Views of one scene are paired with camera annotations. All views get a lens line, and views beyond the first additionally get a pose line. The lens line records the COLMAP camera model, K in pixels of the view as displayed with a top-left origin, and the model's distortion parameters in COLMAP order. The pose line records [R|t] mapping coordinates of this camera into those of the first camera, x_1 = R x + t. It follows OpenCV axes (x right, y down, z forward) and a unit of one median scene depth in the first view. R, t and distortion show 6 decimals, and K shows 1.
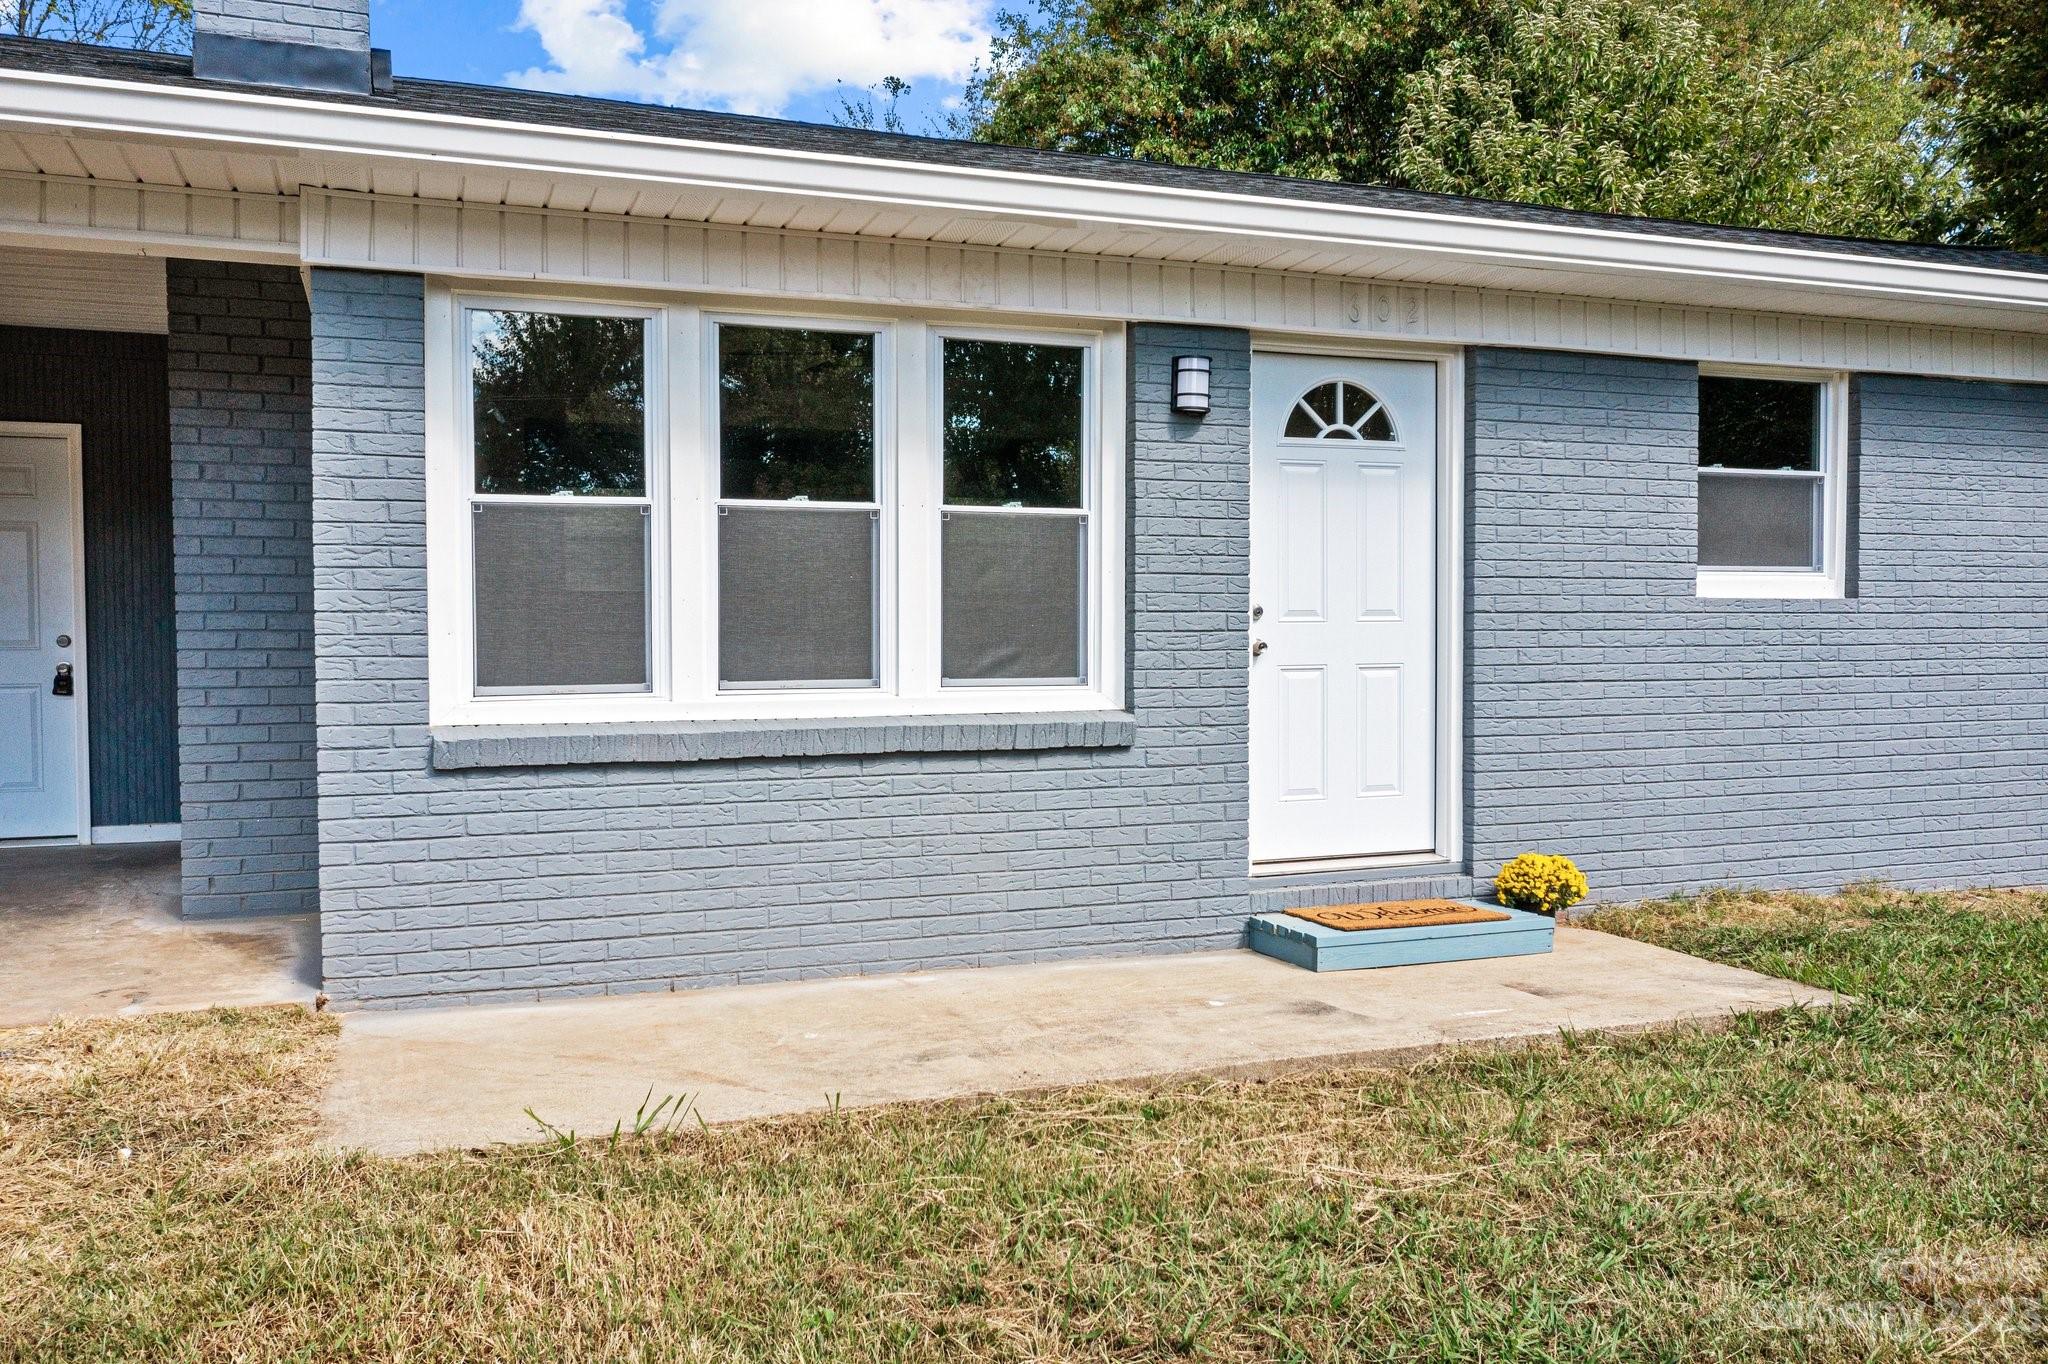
lens RADIAL K [[1665.3, 0, 1024.0], [0, 1665.3, 682.0], [0, 0, 1]] dist [0.000320, 0.001957]
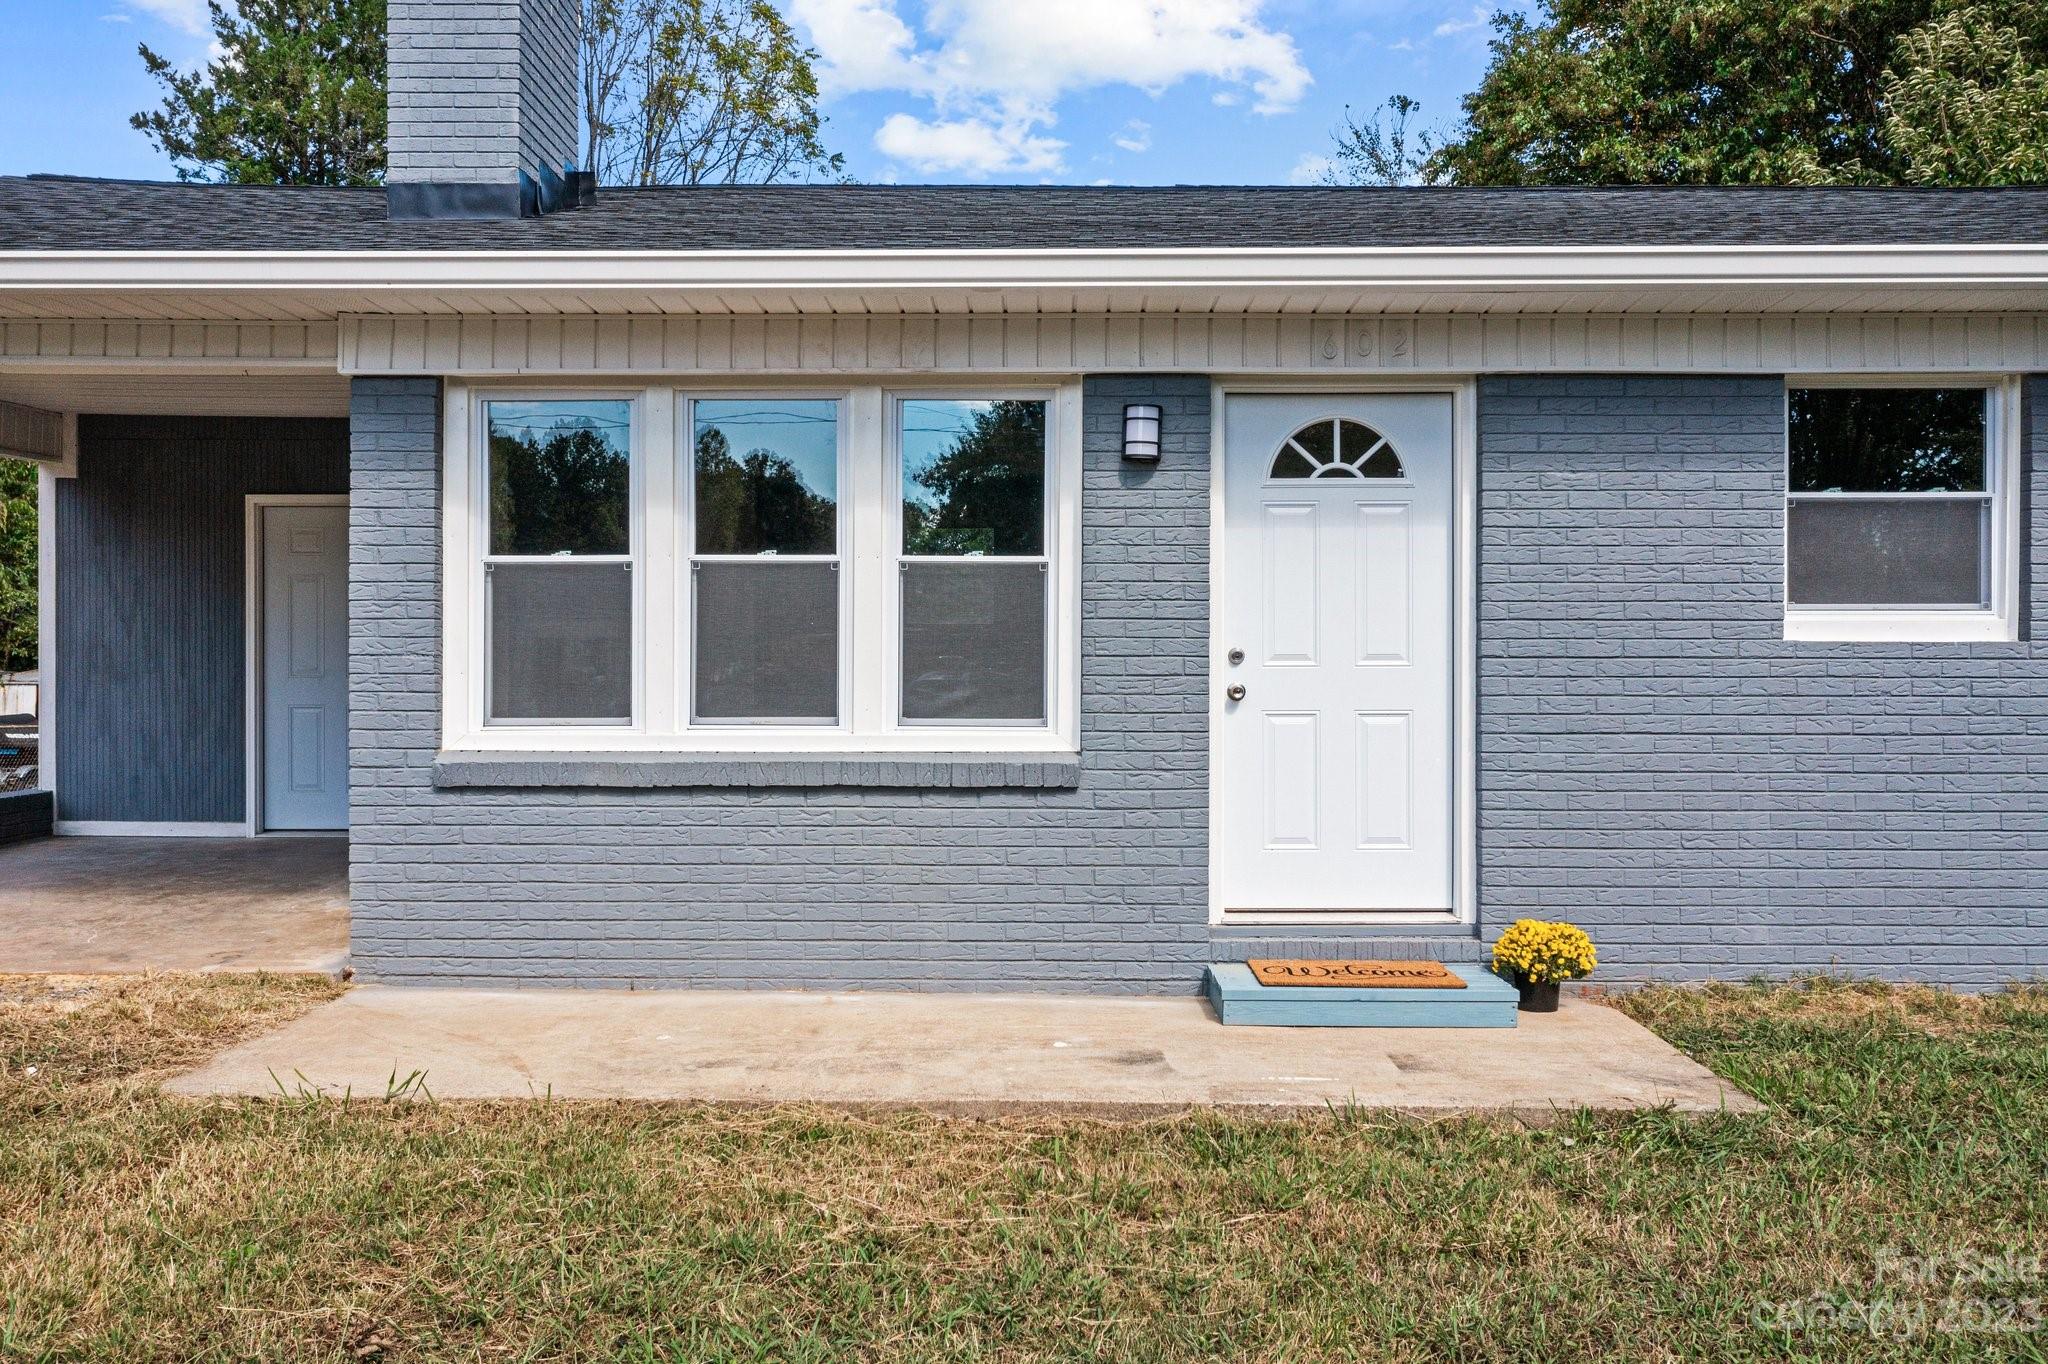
lens RADIAL K [[1680.4, 0, 1021.8], [0, 1680.4, 651.5], [0, 0, 1]] dist [-0.000521, 0.000299]
pose [[0.927445, 0.005299, -0.373922, 0.409353], [-0.016982, 0.999465, -0.027958, -0.015195], [0.373574, 0.032279, 0.927039, 0.028423]]
